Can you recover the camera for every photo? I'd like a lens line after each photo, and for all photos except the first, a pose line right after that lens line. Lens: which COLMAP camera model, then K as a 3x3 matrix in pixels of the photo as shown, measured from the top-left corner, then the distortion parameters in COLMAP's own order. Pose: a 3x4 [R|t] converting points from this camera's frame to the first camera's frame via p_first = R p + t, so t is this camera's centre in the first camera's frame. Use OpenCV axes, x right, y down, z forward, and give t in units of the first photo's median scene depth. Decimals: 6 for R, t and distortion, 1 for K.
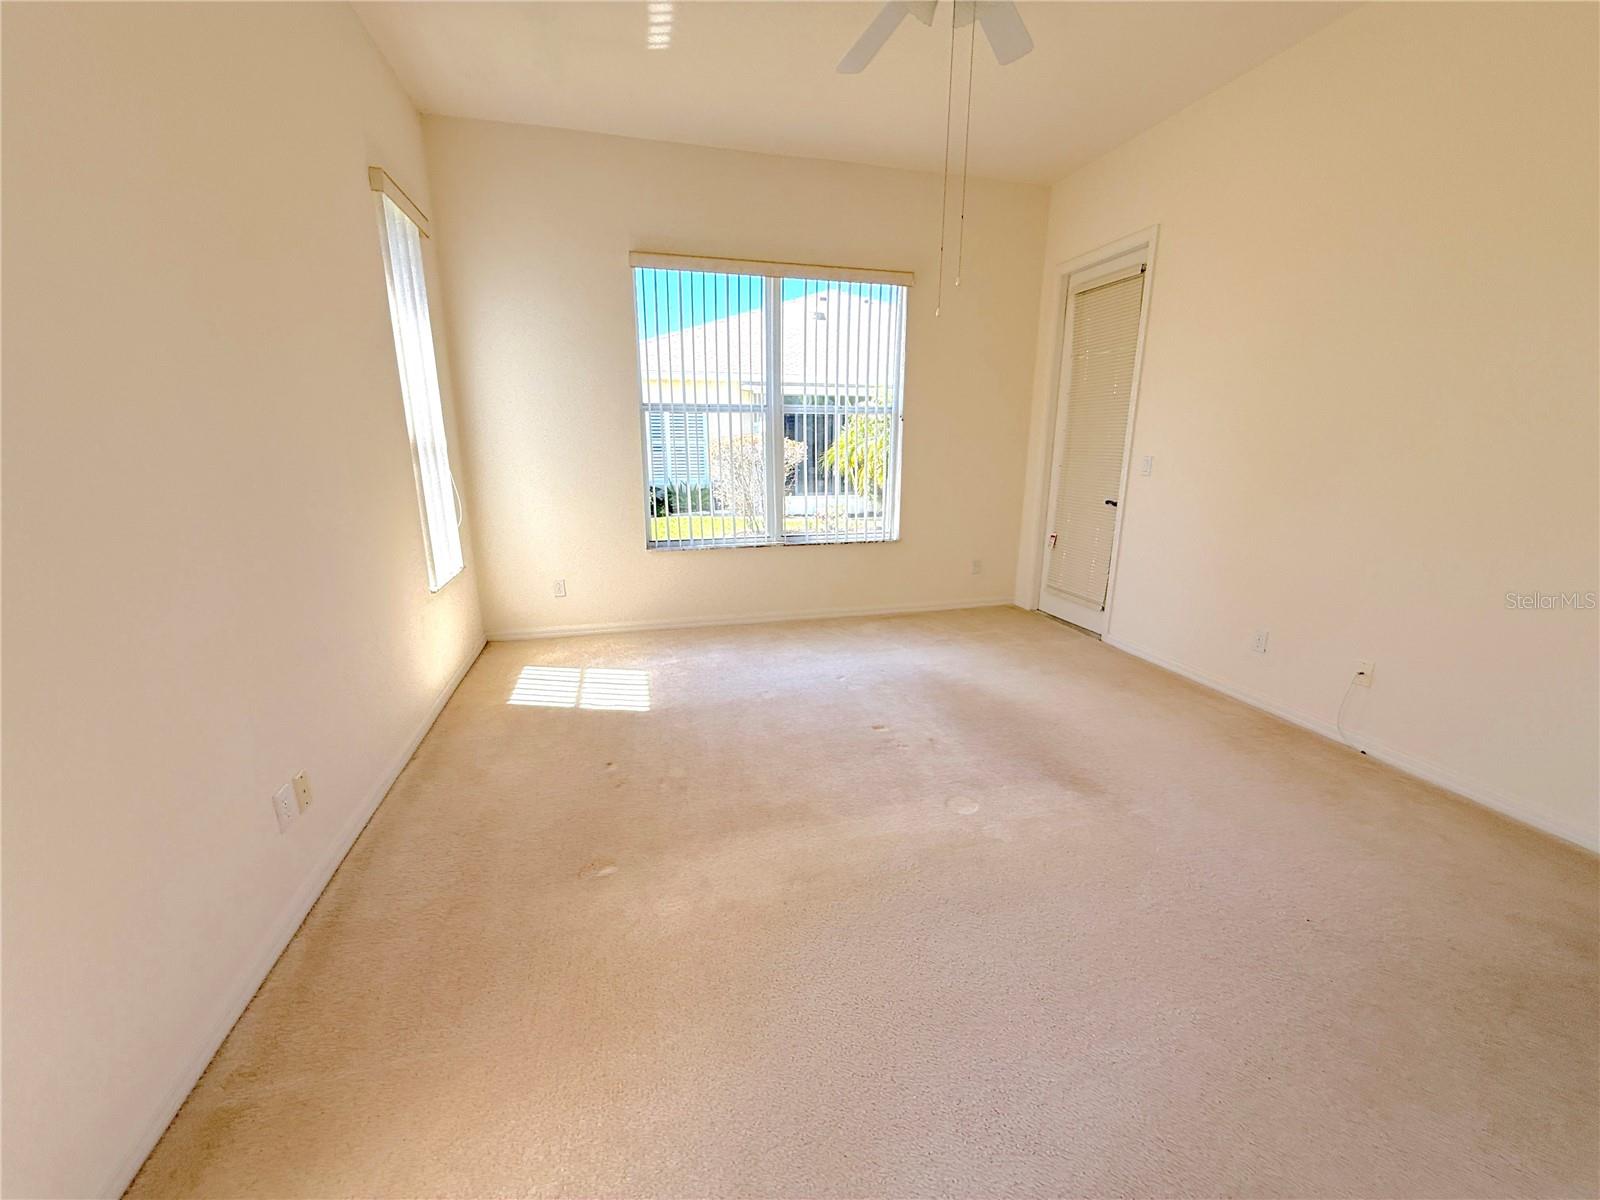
lens RADIAL K [[640.0, 0, 800.1], [0, 640.0, 600.9], [0, 0, 1]] dist [-0.000287, -0.000371]
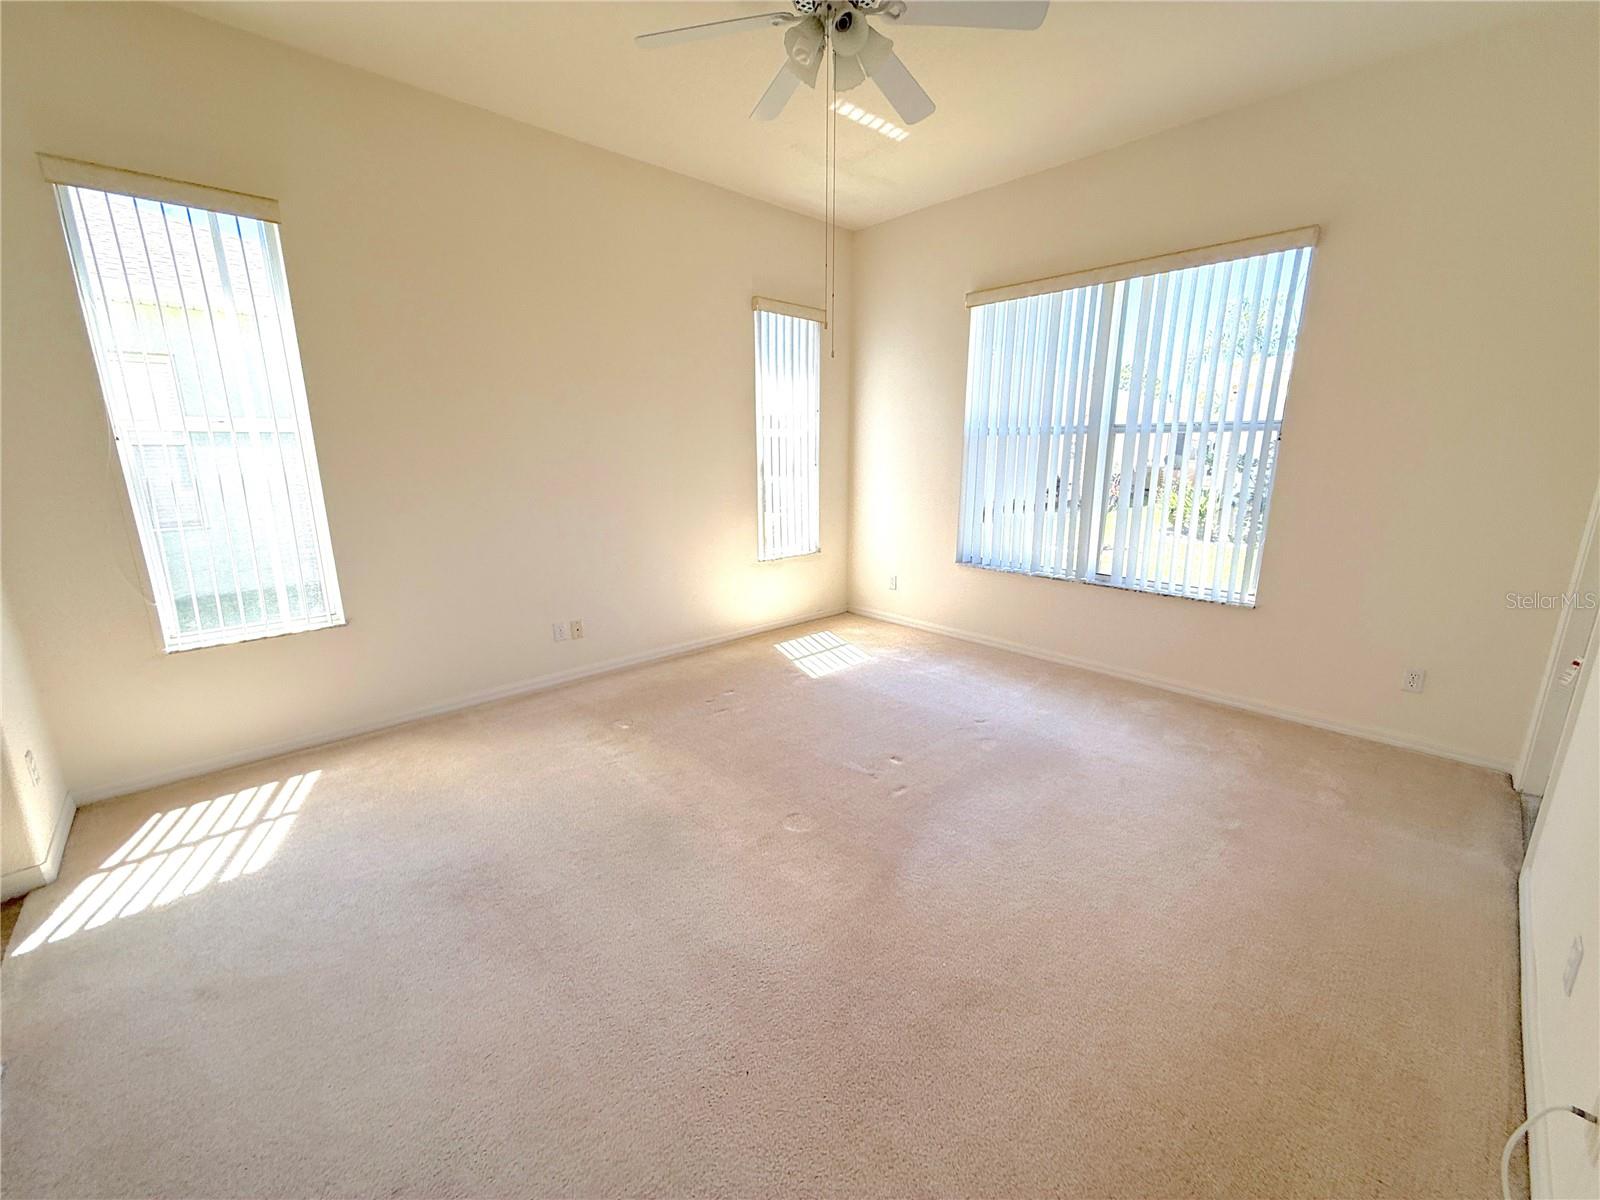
lens RADIAL K [[640.0, 0, 801.9], [0, 640.0, 597.6], [0, 0, 1]] dist [-0.000287, -0.000371]
pose [[0.473582, 0.195801, -0.858710, 0.591788], [-0.218345, 0.970641, 0.100905, -0.076258], [0.853256, 0.139708, 0.502430, 0.243508]]
